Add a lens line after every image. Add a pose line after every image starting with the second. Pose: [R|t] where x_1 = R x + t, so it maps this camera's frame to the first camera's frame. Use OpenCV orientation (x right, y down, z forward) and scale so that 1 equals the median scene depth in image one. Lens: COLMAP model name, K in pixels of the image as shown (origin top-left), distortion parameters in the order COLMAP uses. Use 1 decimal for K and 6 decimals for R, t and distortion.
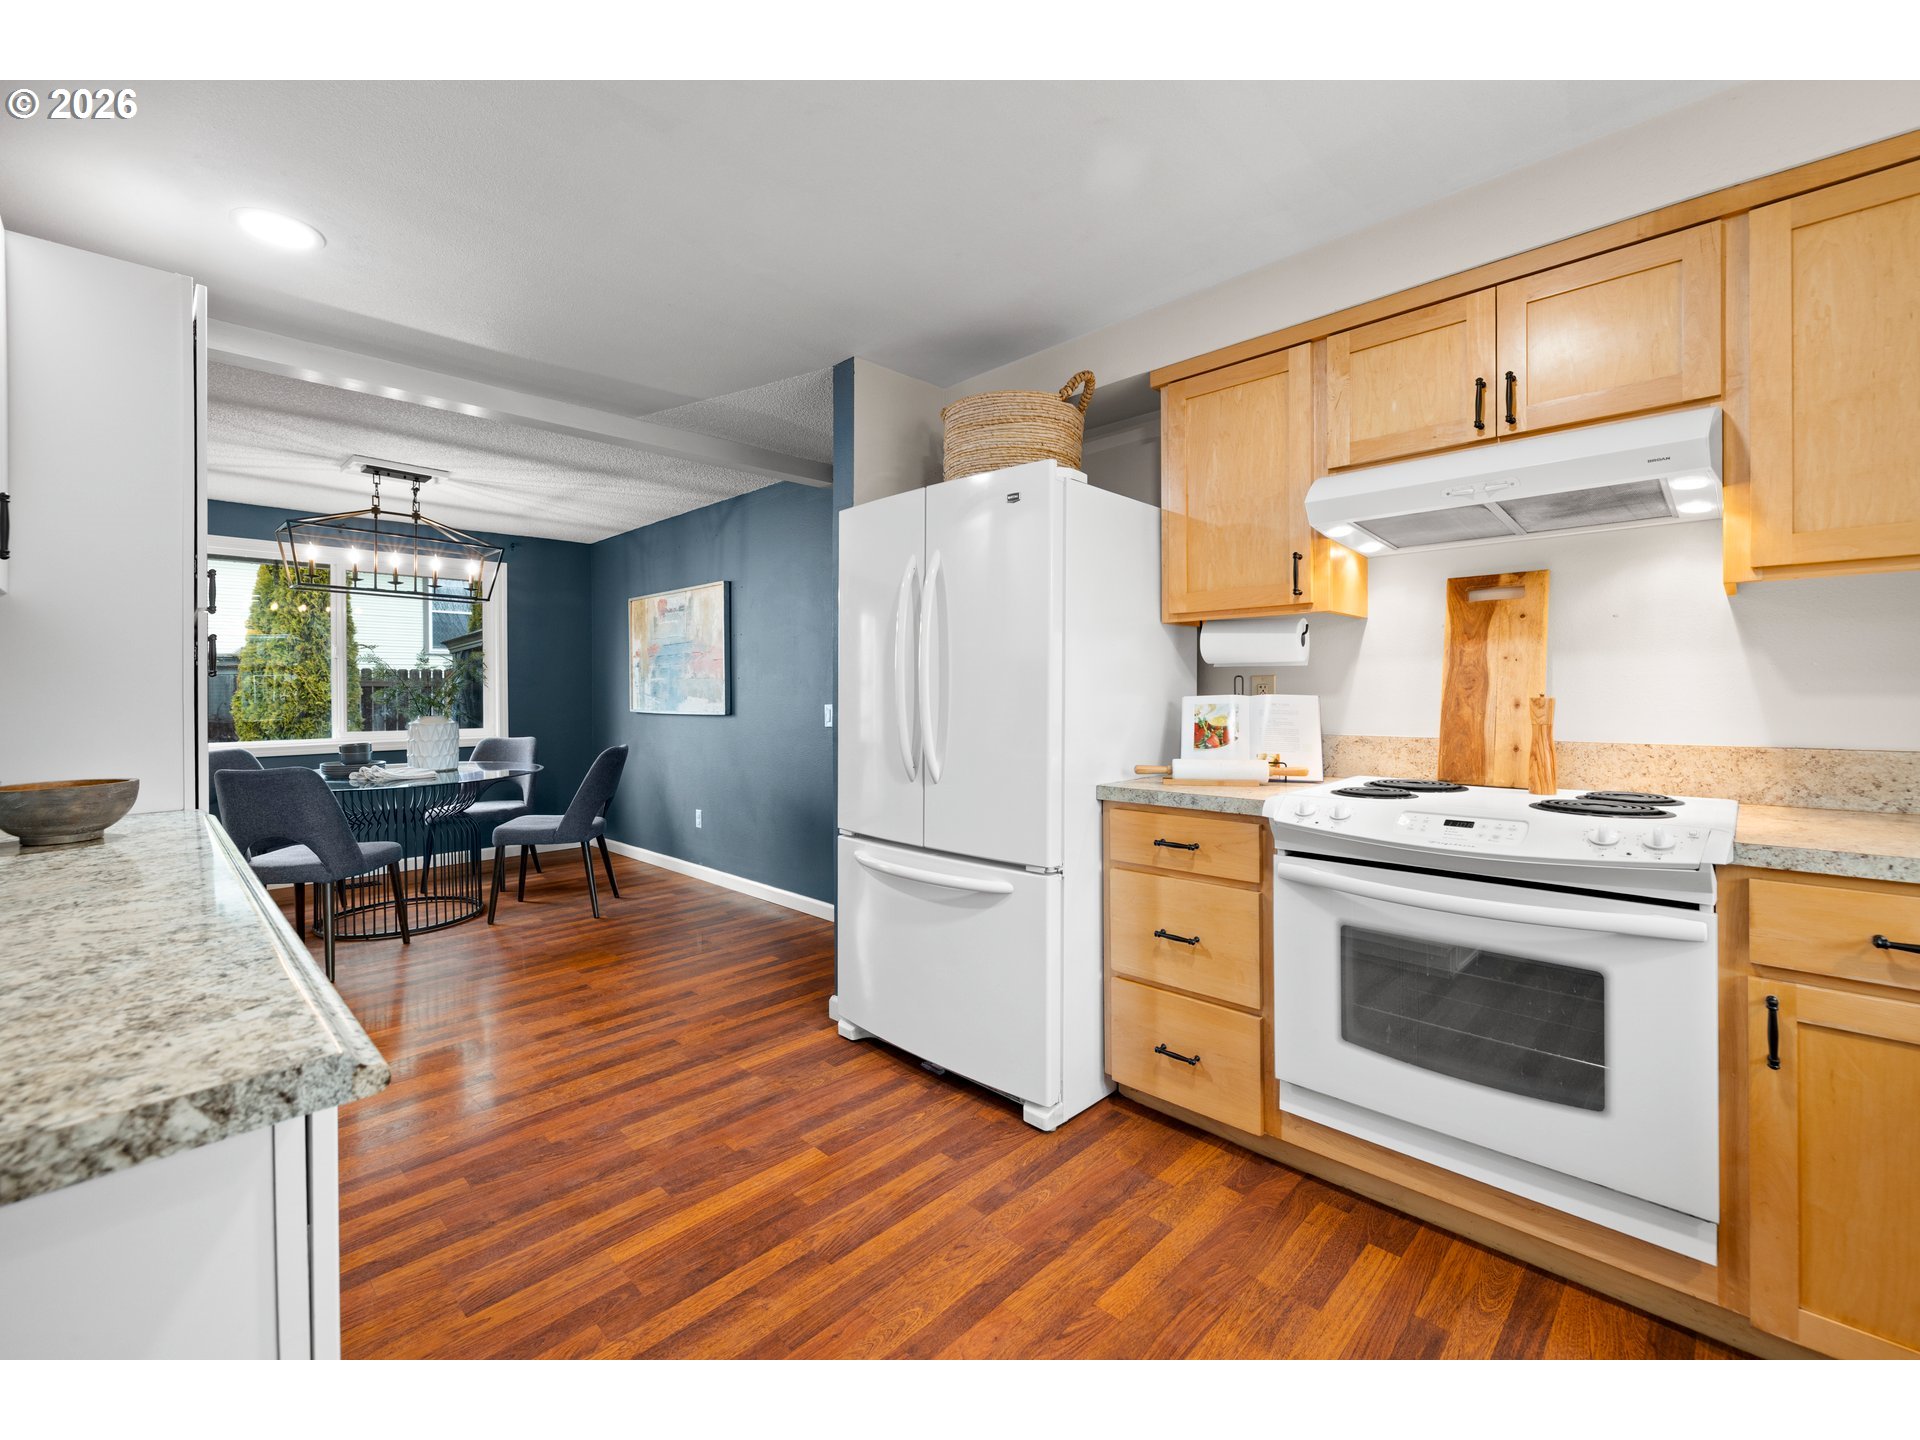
lens RADIAL K [[817.2, 0, 947.0], [0, 817.2, 695.0], [0, 0, 1]] dist [-0.002094, -0.000526]
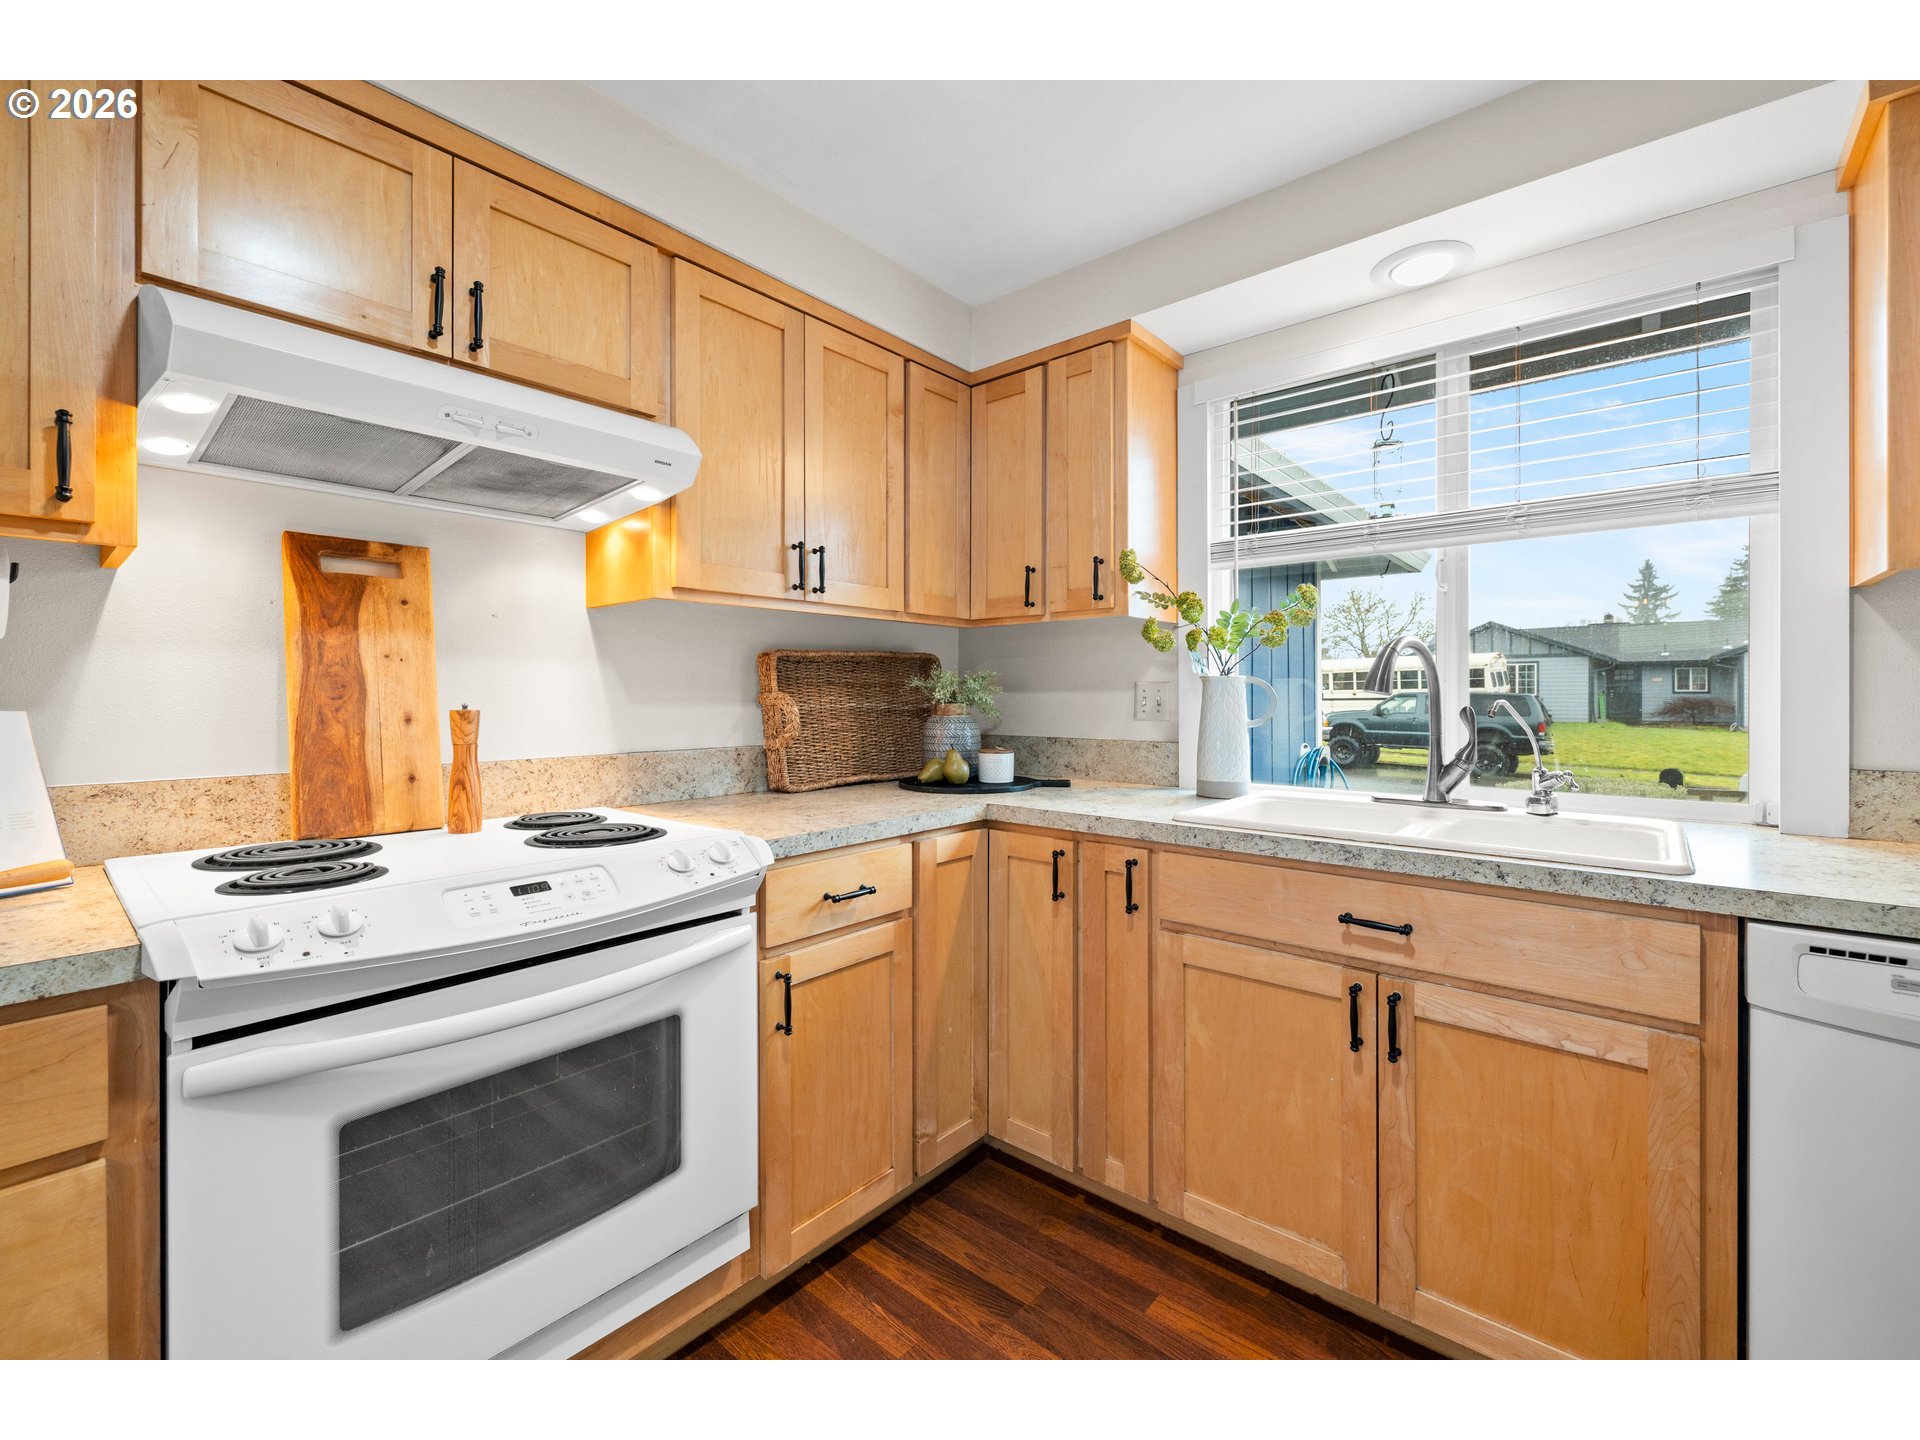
lens RADIAL K [[809.8, 0, 963.3], [0, 809.8, 694.3], [0, 0, 1]] dist [-0.001572, 0.000031]
pose [[-0.078081, 0.007998, 0.996915, -0.083295], [0.004914, 0.999959, -0.007637, -0.003311], [-0.996935, 0.004303, -0.078117, 0.536361]]
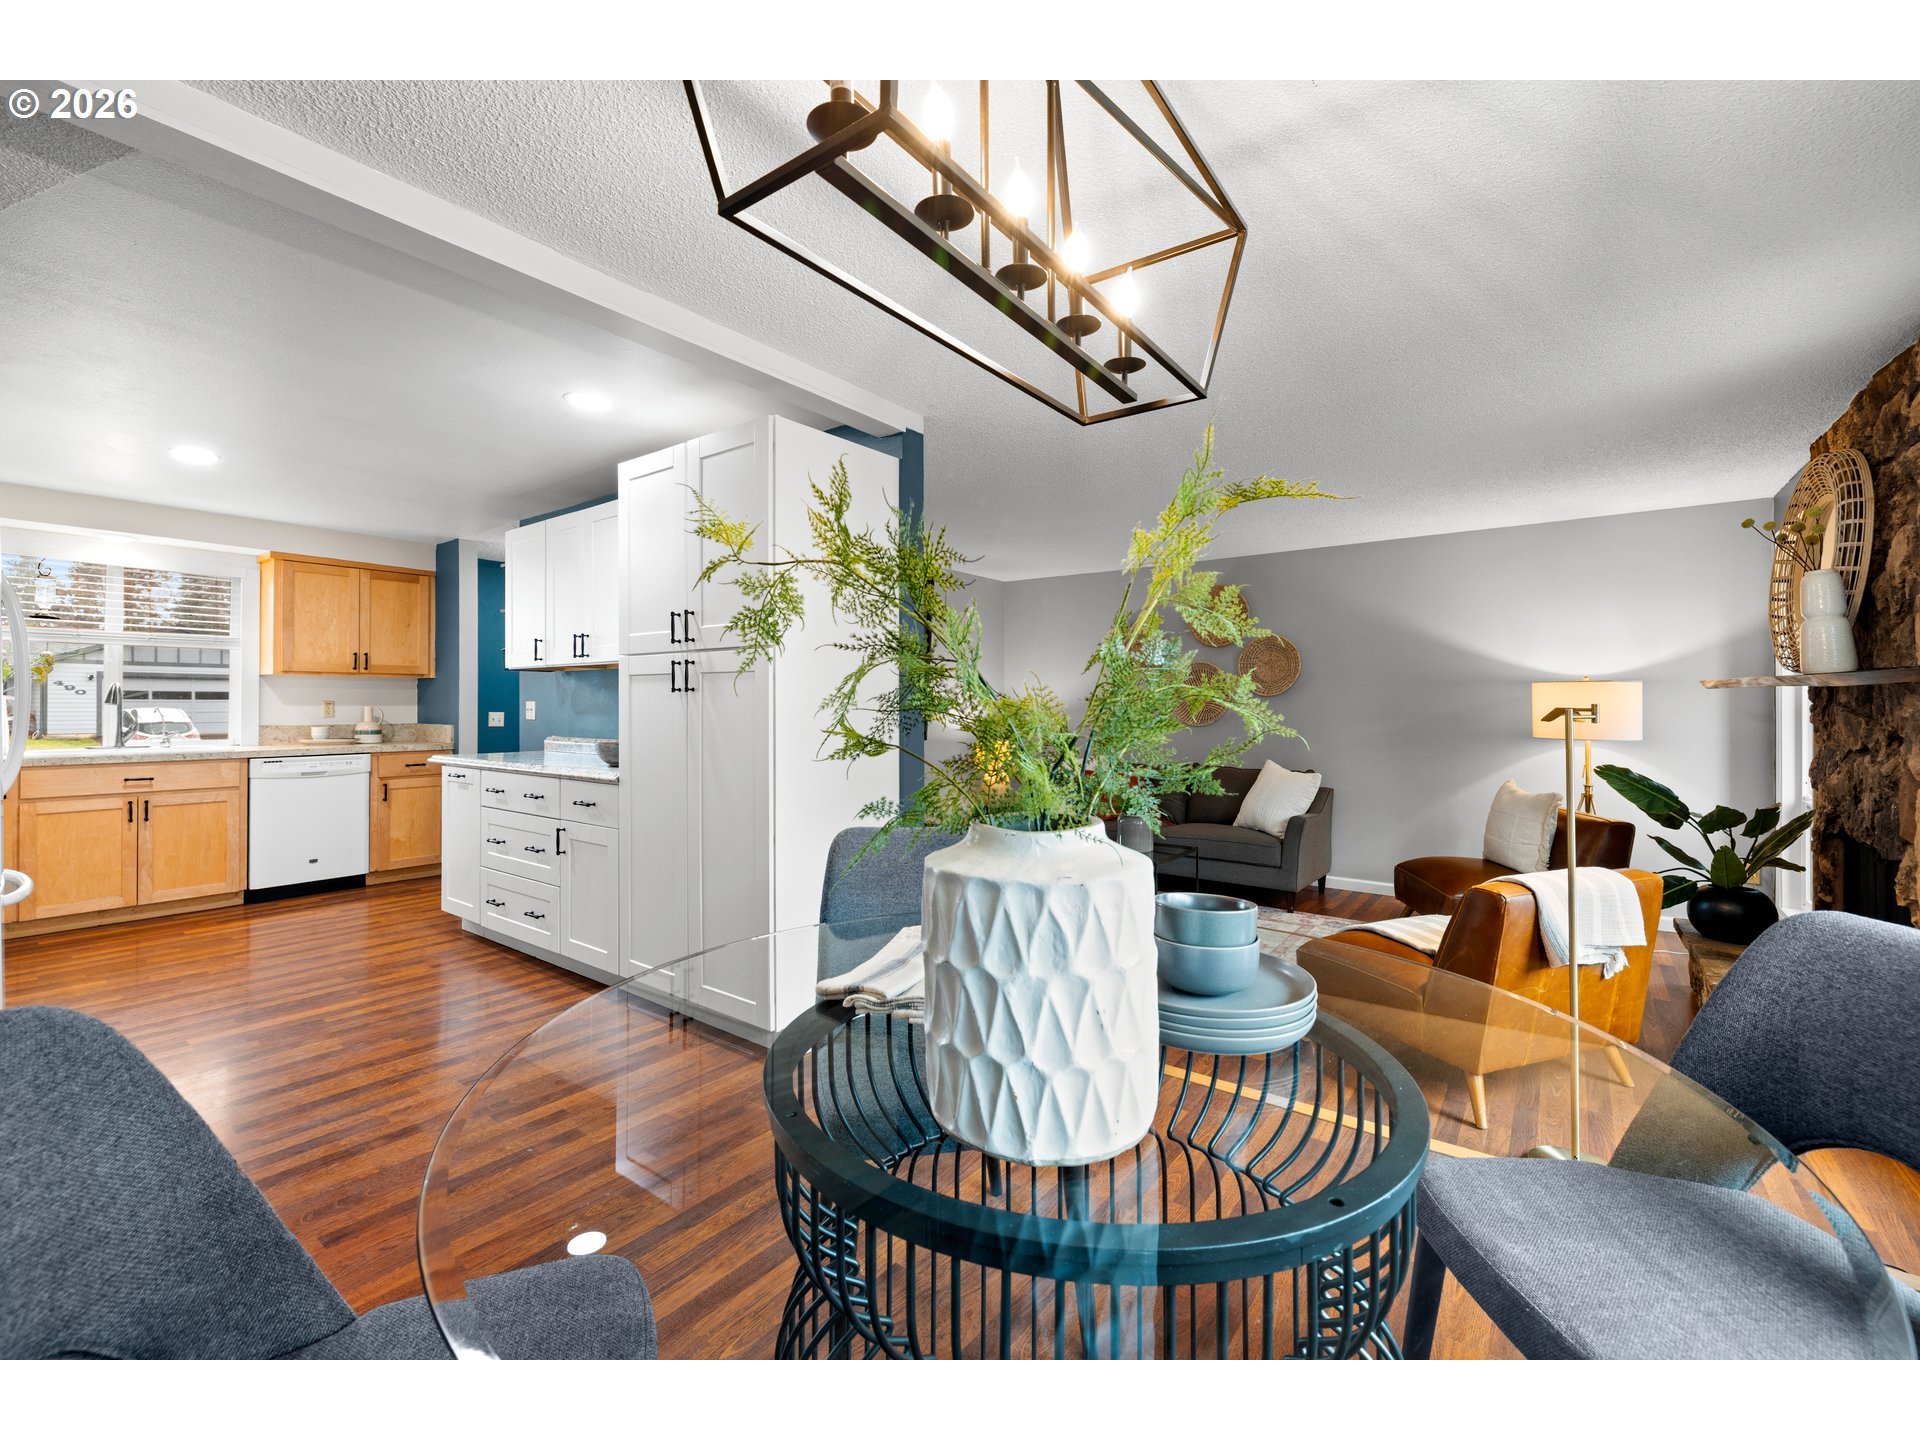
lens RADIAL K [[802.4, 0, 952.4], [0, 802.4, 704.6], [0, 0, 1]] dist [-0.000632, 0.000018]
pose [[-0.989890, 0.005585, -0.141728, -1.239217], [0.004994, 0.999977, 0.004525, -0.006167], [0.141750, 0.003772, -0.989895, 2.517228]]
